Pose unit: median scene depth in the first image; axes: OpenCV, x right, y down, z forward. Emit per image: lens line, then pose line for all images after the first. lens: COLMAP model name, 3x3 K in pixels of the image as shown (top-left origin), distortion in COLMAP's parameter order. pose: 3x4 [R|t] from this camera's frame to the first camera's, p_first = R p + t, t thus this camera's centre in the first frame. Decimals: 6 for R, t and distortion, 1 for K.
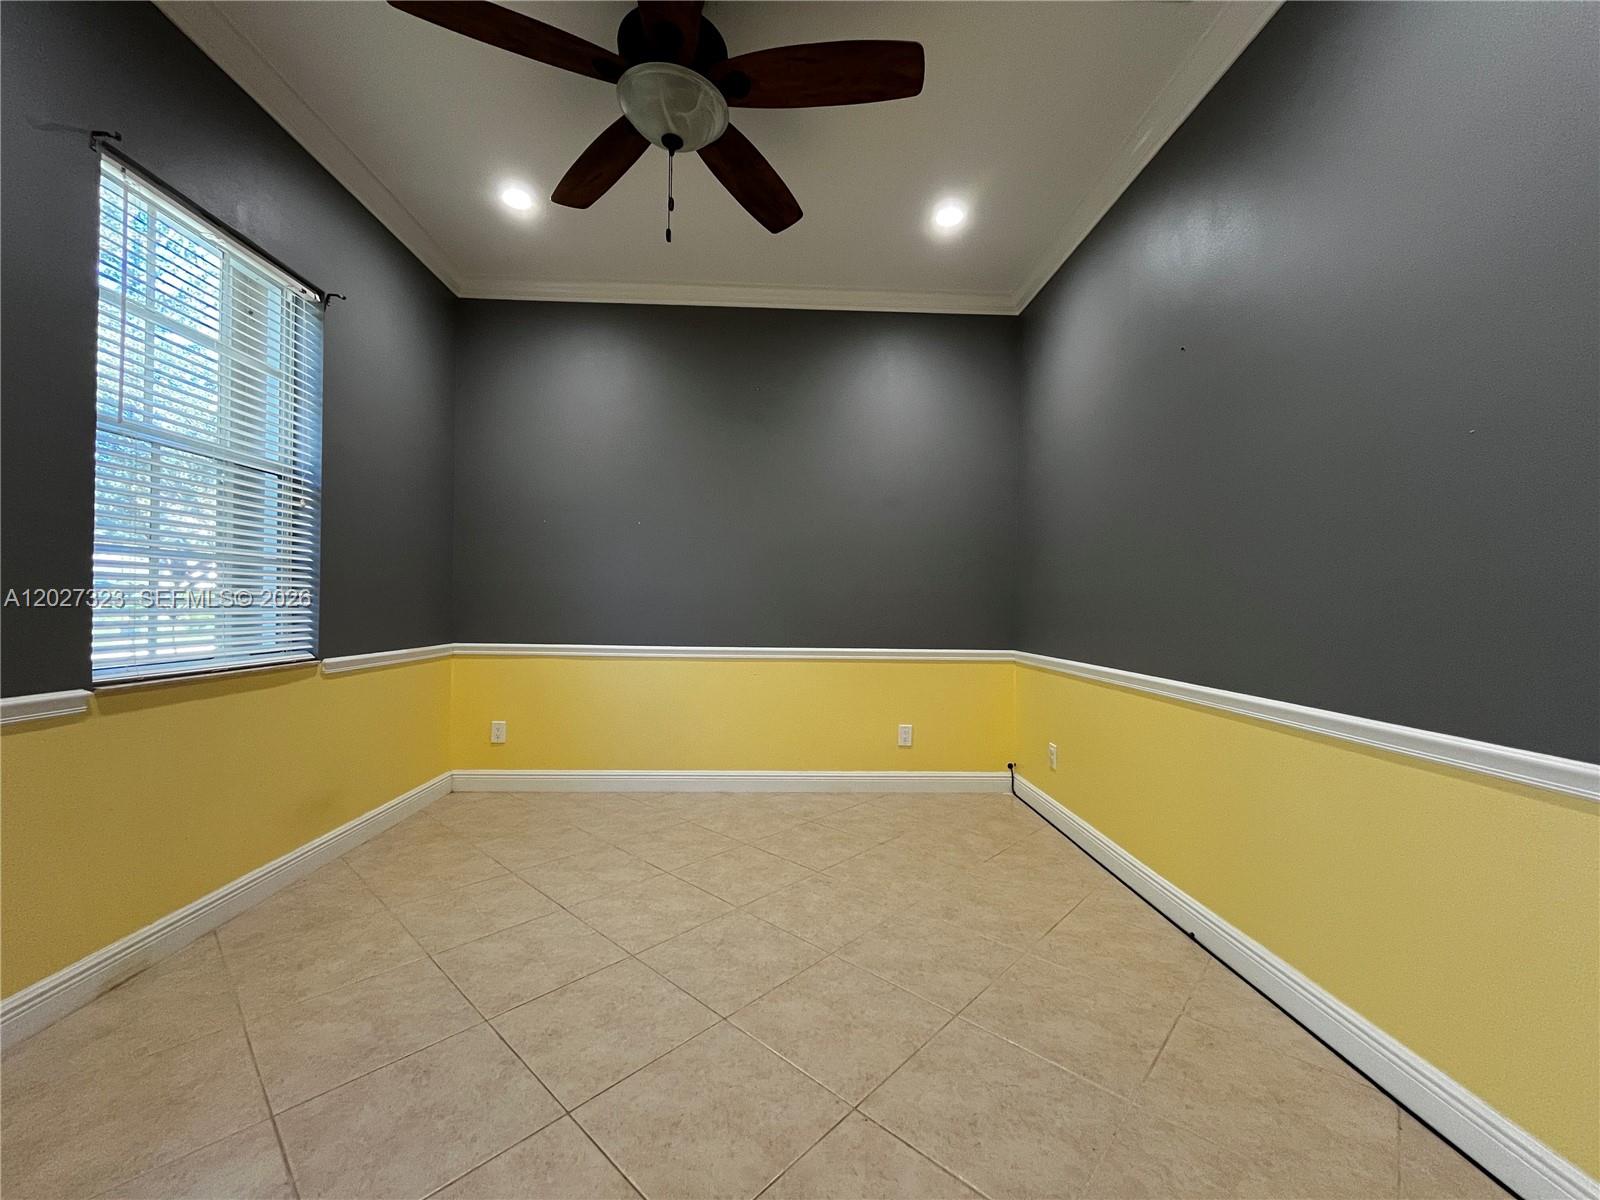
lens RADIAL K [[647.0, 0, 801.6], [0, 647.0, 599.4], [0, 0, 1]] dist [0.000224, 0.000256]
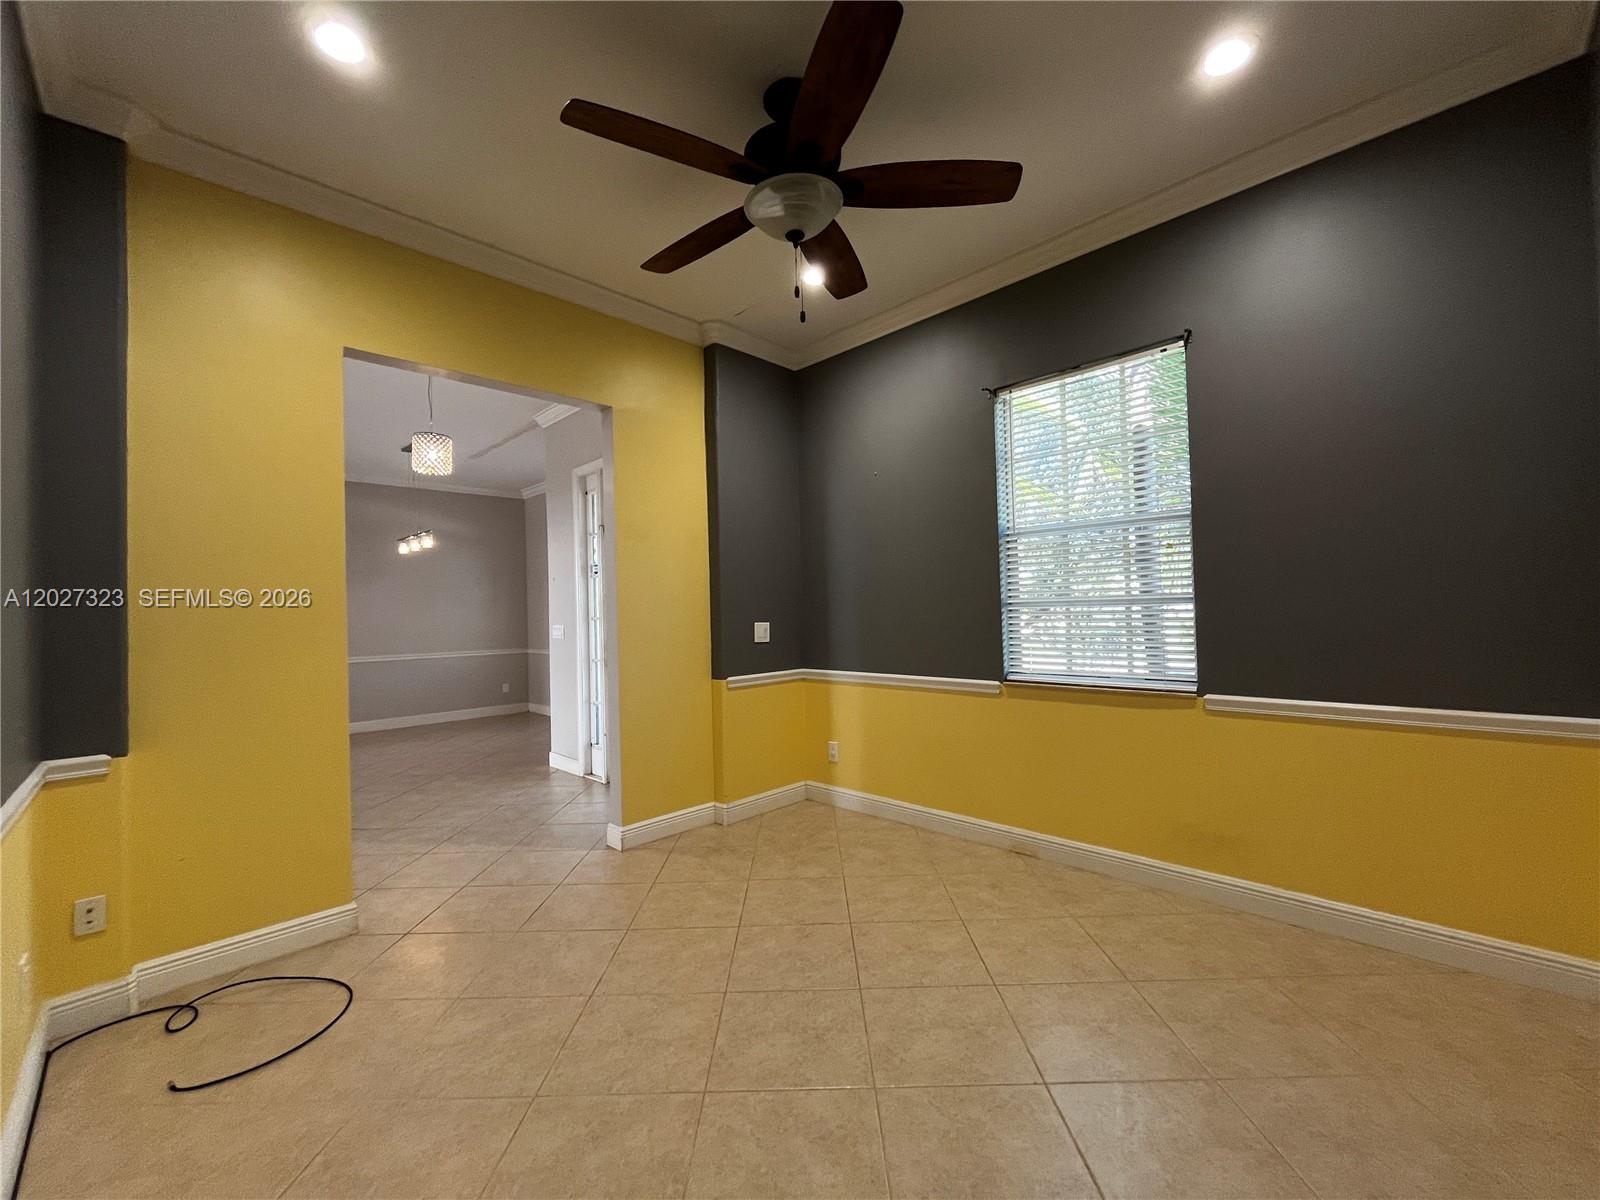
lens RADIAL K [[647.0, 0, 801.6], [0, 647.0, 599.4], [0, 0, 1]] dist [0.000224, 0.000256]
pose [[-0.740644, -0.010624, -0.671813, 0.499539], [0.018515, 0.999173, -0.036213, -0.037177], [0.671642, -0.039260, -0.739835, 1.678186]]
